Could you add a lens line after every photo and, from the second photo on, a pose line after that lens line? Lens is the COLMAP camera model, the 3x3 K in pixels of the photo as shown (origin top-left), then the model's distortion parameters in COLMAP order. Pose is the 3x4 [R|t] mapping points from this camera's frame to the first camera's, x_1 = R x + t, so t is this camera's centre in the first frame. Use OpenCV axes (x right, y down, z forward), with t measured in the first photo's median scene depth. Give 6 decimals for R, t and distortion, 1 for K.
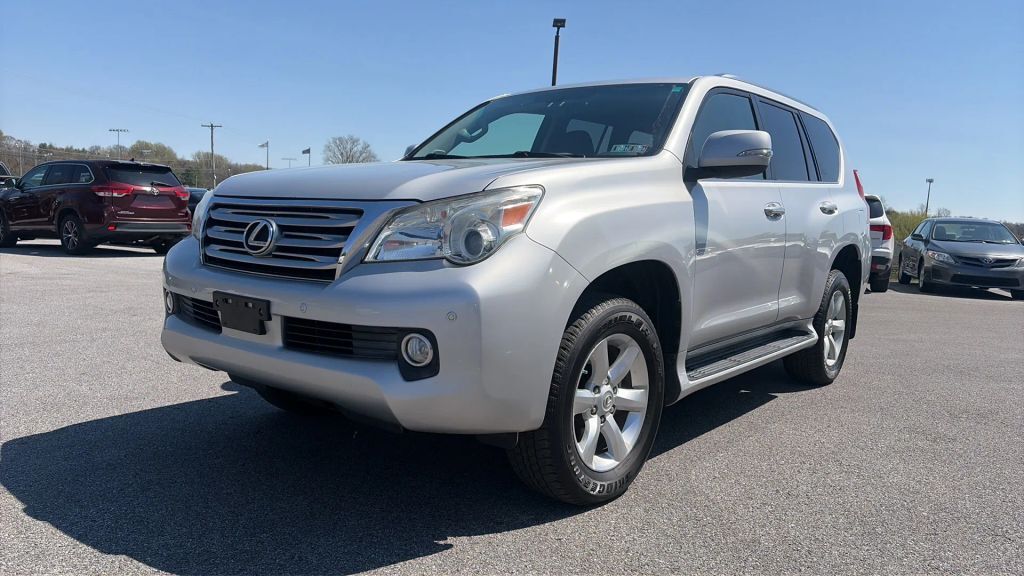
lens RADIAL K [[785.2, 0, 512.0], [0, 785.2, 288.0], [0, 0, 1]] dist [0.001107, -0.000263]
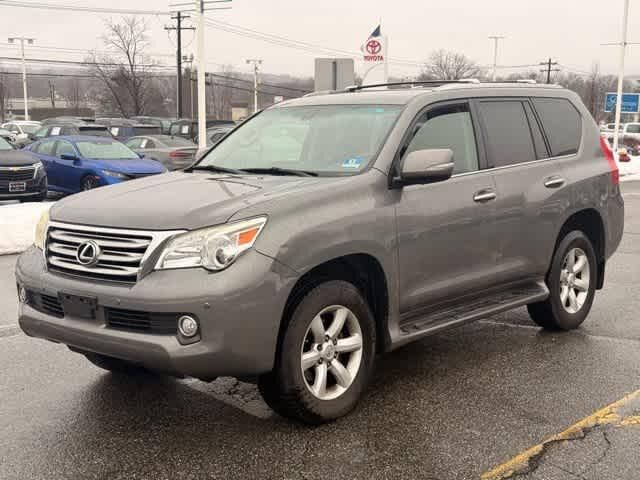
lens RADIAL K [[969.8, 0, 320.0], [0, 969.8, 240.0], [0, 0, 1]] dist [0.187571, 0.031581]
pose [[0.996564, -0.046928, -0.068248, 0.248695], [0.048347, 0.998645, 0.019278, -0.102945], [0.067251, -0.022511, 0.997482, -0.828447]]
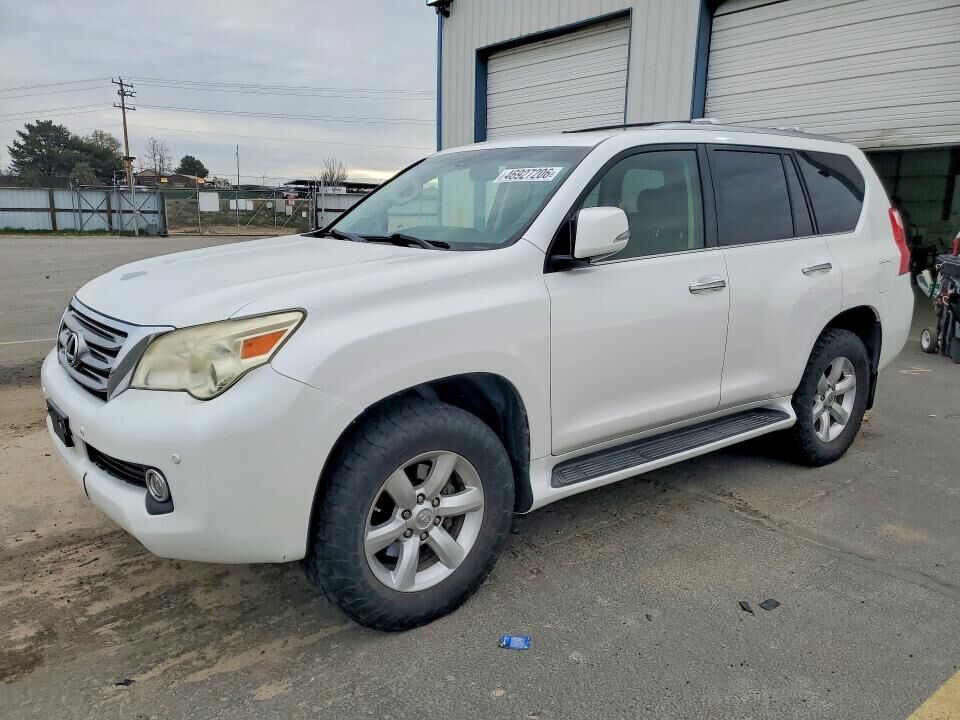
lens RADIAL K [[770.9, 0, 480.0], [0, 770.9, 360.0], [0, 0, 1]] dist [0.093486, 0.000543]
pose [[0.968817, 0.018485, -0.247087, 0.436963], [0.005307, 0.995437, 0.095276, -0.143488], [0.247721, -0.093616, 0.964298, 0.133863]]
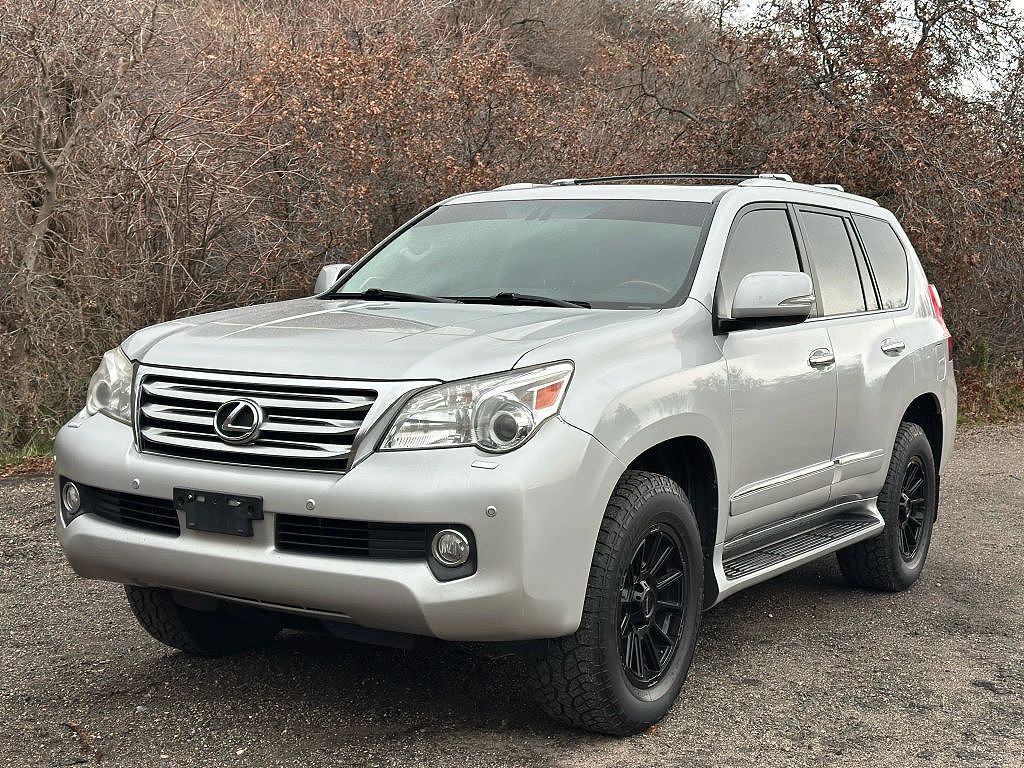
lens RADIAL K [[1551.7, 0, 512.0], [0, 1551.7, 384.0], [0, 0, 1]] dist [0.187571, 0.031581]
pose [[0.991699, -0.014120, 0.127803, -0.236718], [0.018614, 0.999247, -0.034040, -0.040153], [-0.127226, 0.036136, 0.991215, -0.693351]]
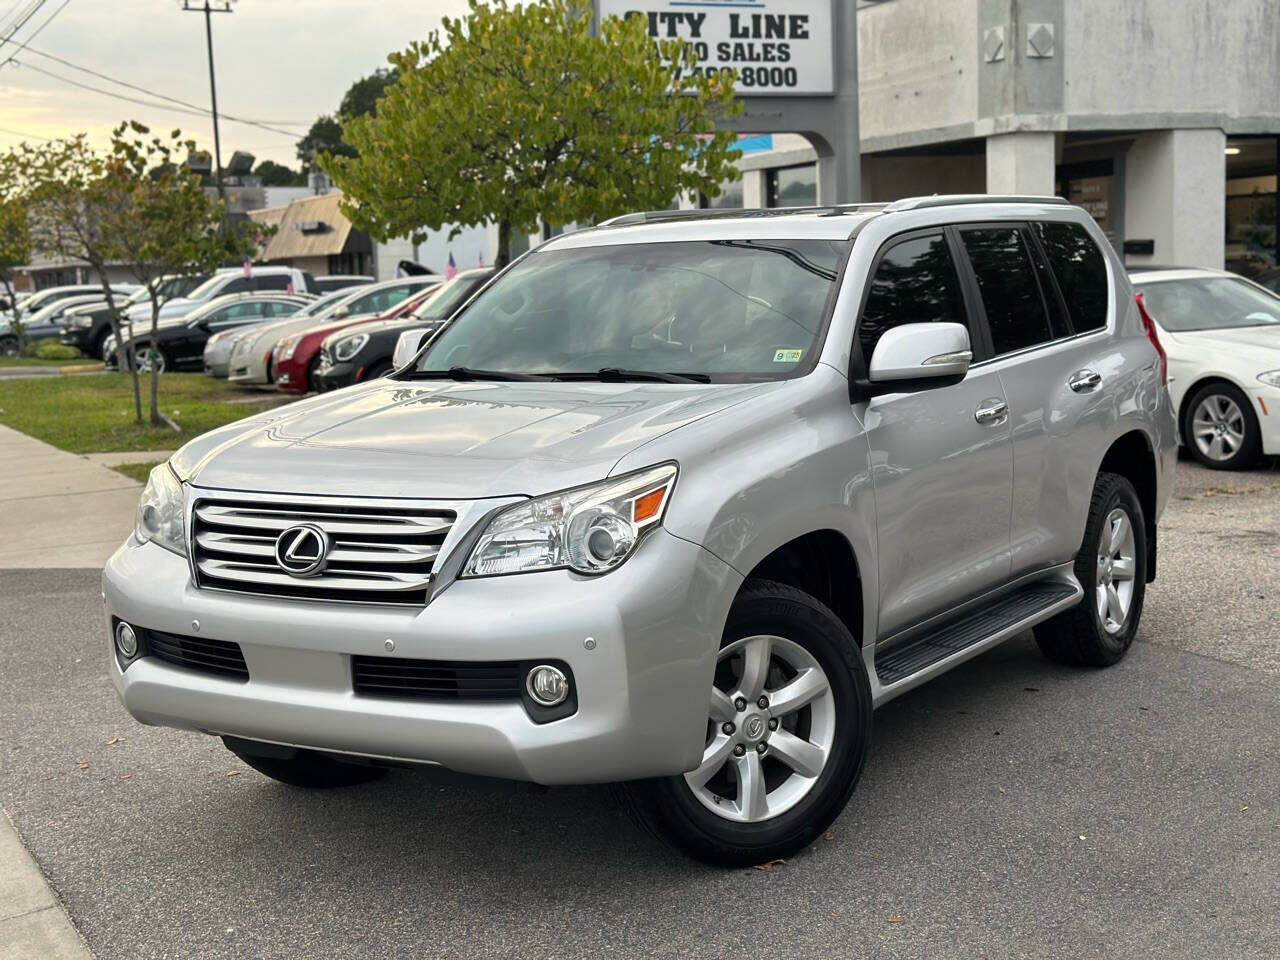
lens RADIAL K [[1939.6, 0, 640.0], [0, 1939.6, 480.0], [0, 0, 1]] dist [0.187571, 0.031581]
pose [[0.992217, -0.080611, 0.094910, -0.168801], [0.079209, 0.996687, 0.018452, -0.136706], [-0.096083, -0.010791, 0.995315, -0.859329]]
